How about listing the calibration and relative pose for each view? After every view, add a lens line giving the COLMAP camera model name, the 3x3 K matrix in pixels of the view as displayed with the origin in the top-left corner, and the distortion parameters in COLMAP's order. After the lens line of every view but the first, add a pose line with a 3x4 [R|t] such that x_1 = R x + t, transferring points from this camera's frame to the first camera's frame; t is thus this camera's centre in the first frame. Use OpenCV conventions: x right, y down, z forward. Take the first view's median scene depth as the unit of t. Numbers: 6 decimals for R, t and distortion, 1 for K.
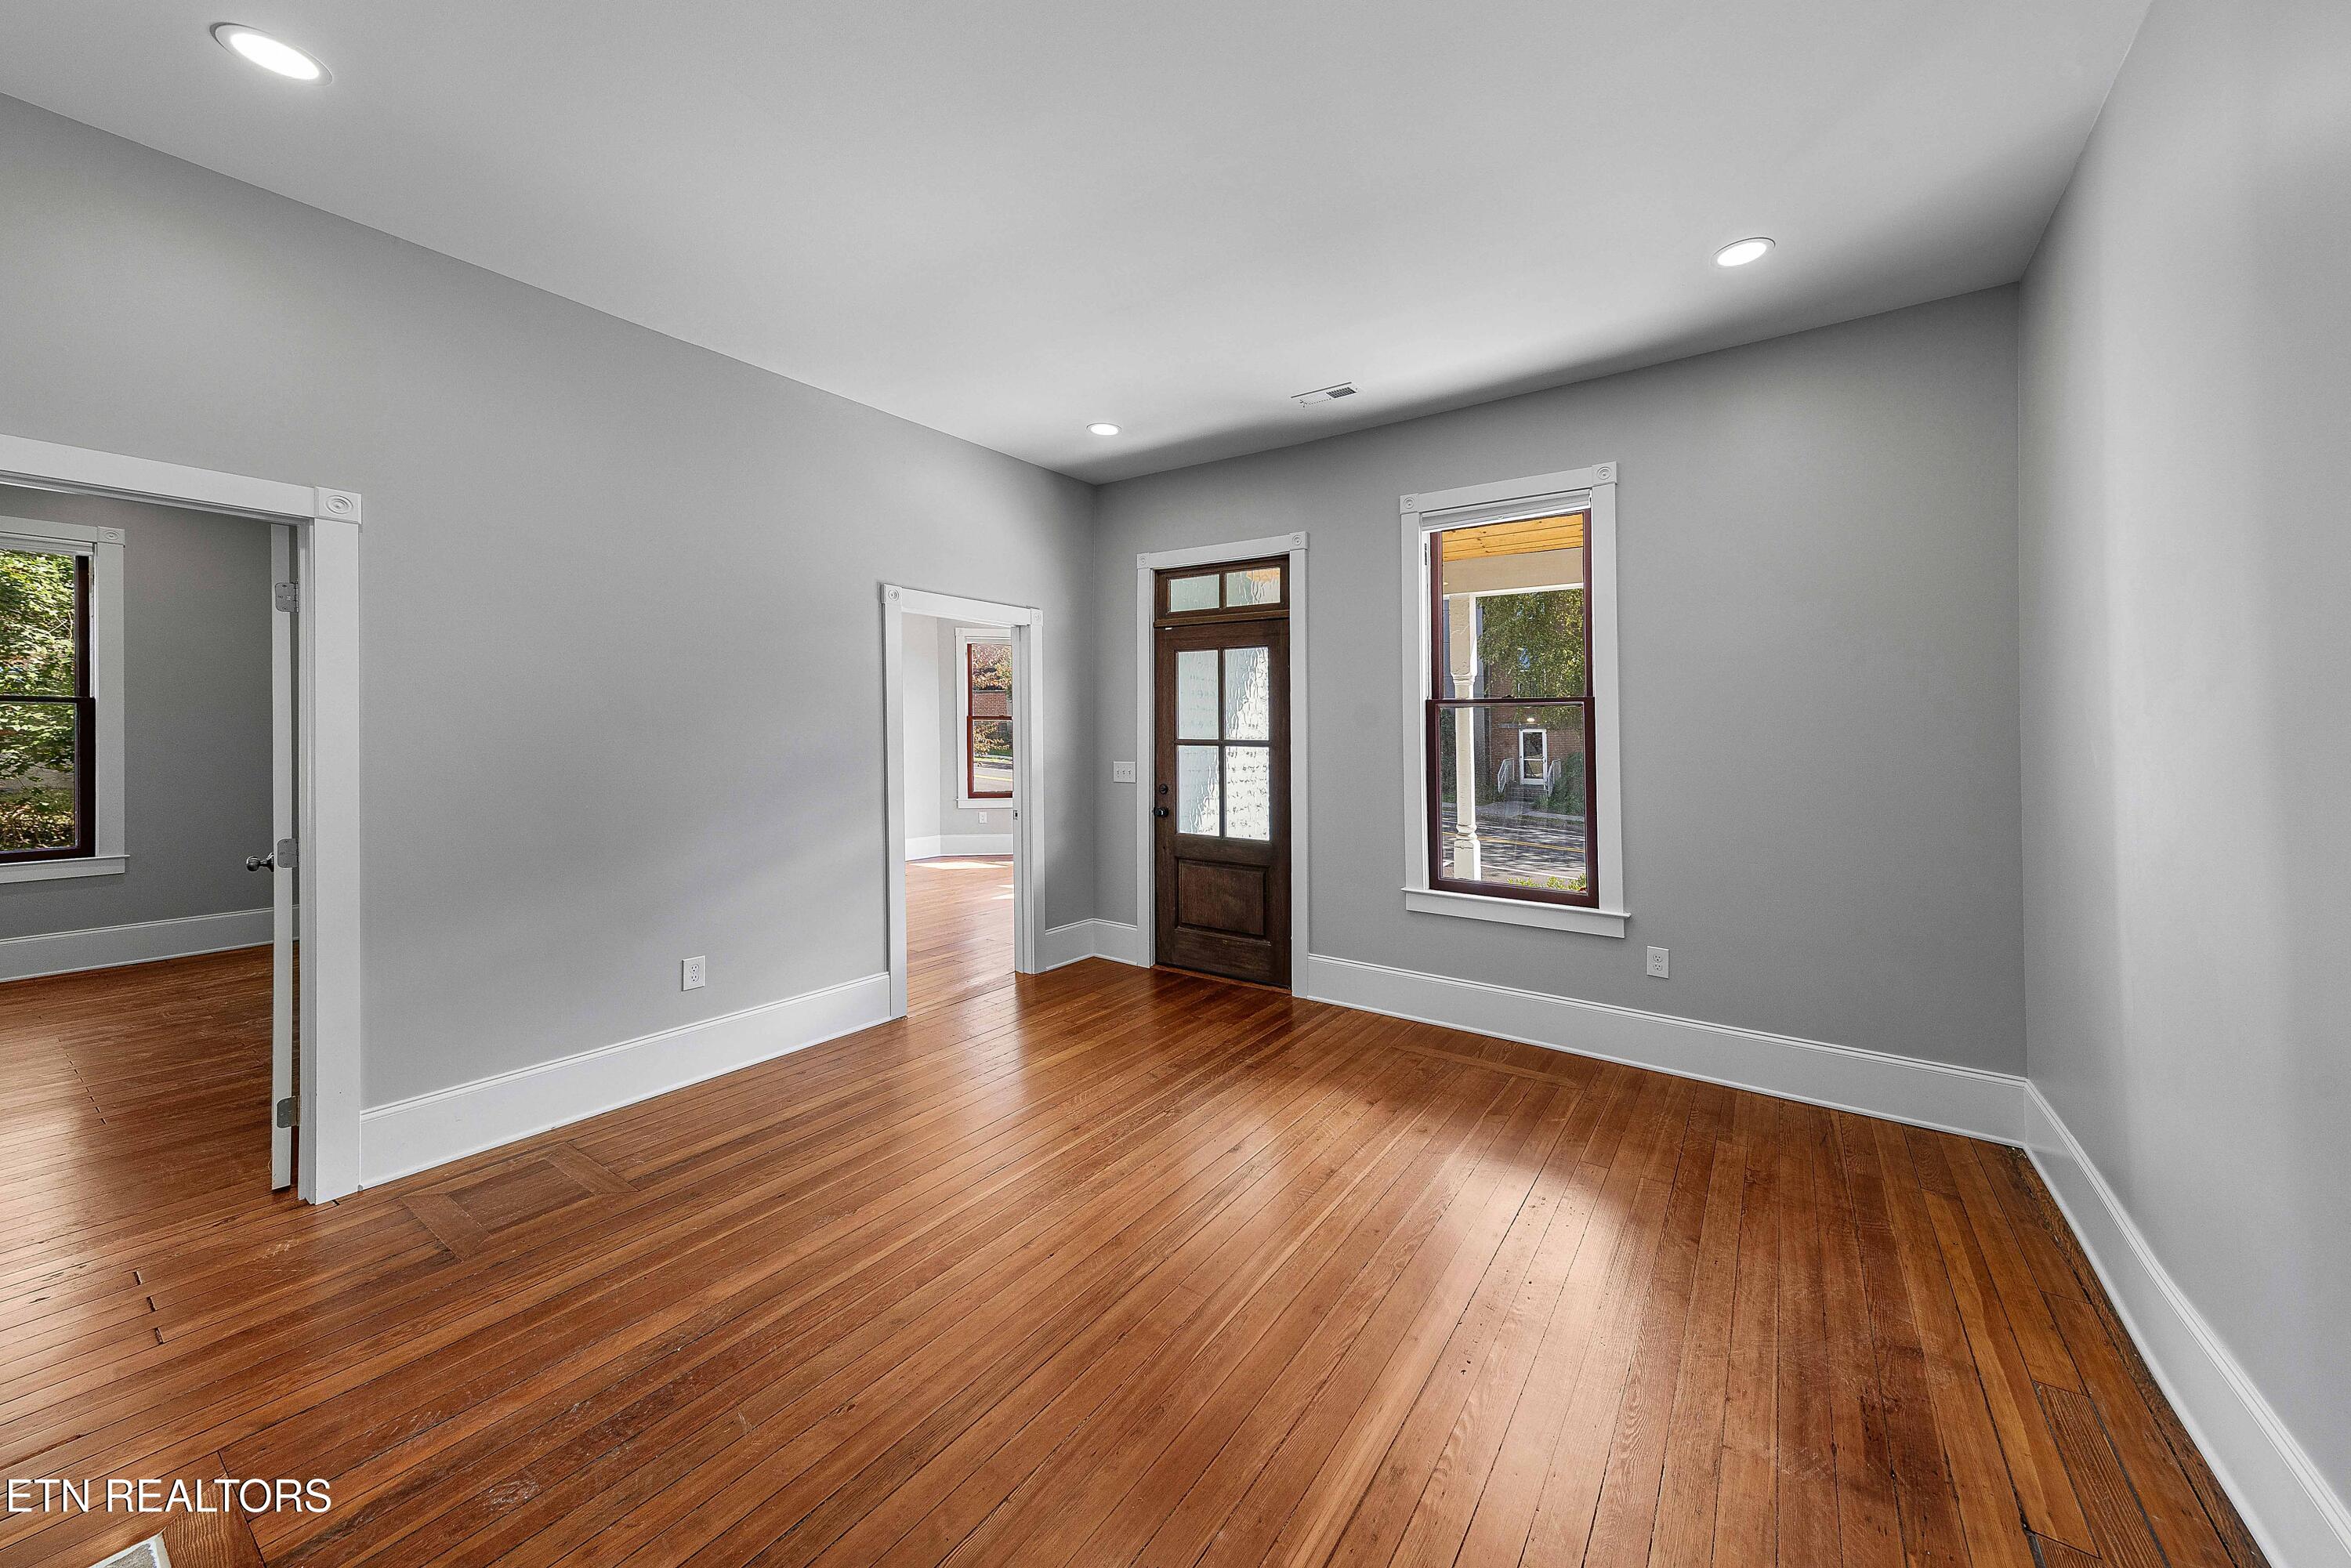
lens RADIAL K [[868.1, 0, 1133.6], [0, 868.1, 747.1], [0, 0, 1]] dist [-0.004402, -0.000425]
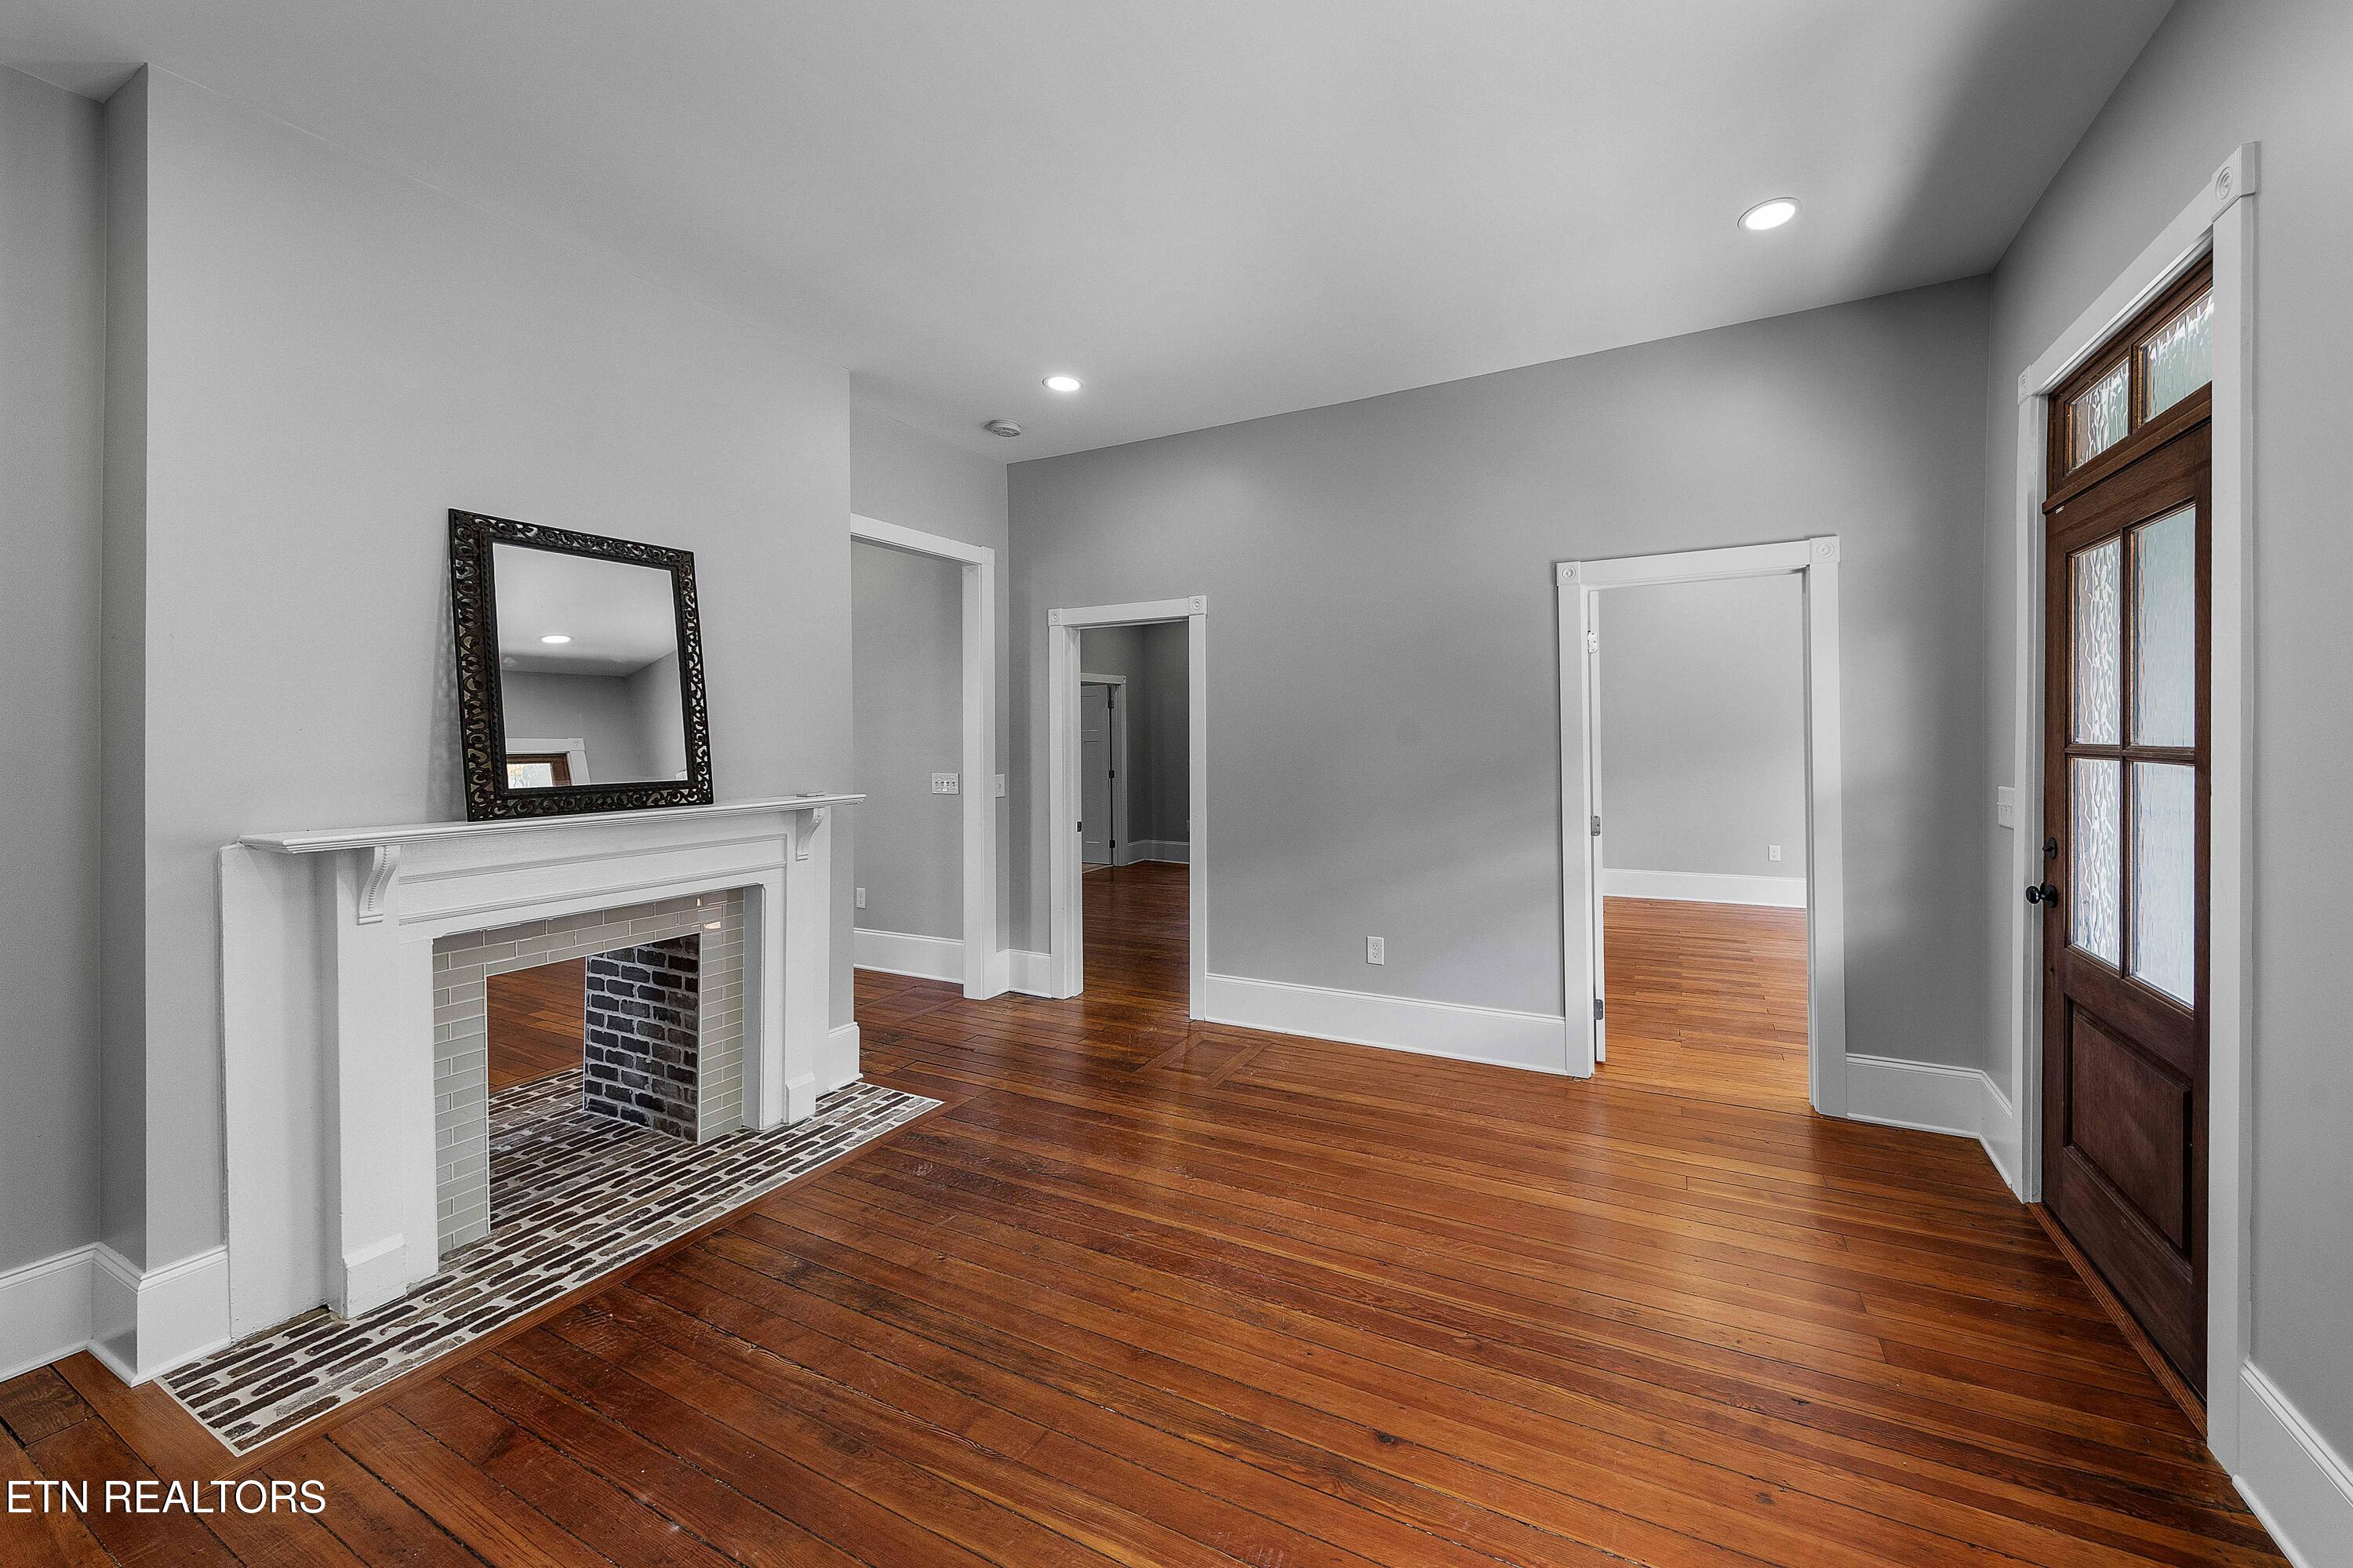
lens RADIAL K [[828.9, 0, 1299.7], [0, 828.9, 757.2], [0, 0, 1]] dist [-0.000337, -0.000096]
pose [[0.211330, 0.014962, -0.977300, 0.454806], [-0.001708, 0.999887, 0.014939, -0.008355], [0.977413, -0.001487, 0.211331, 0.573095]]
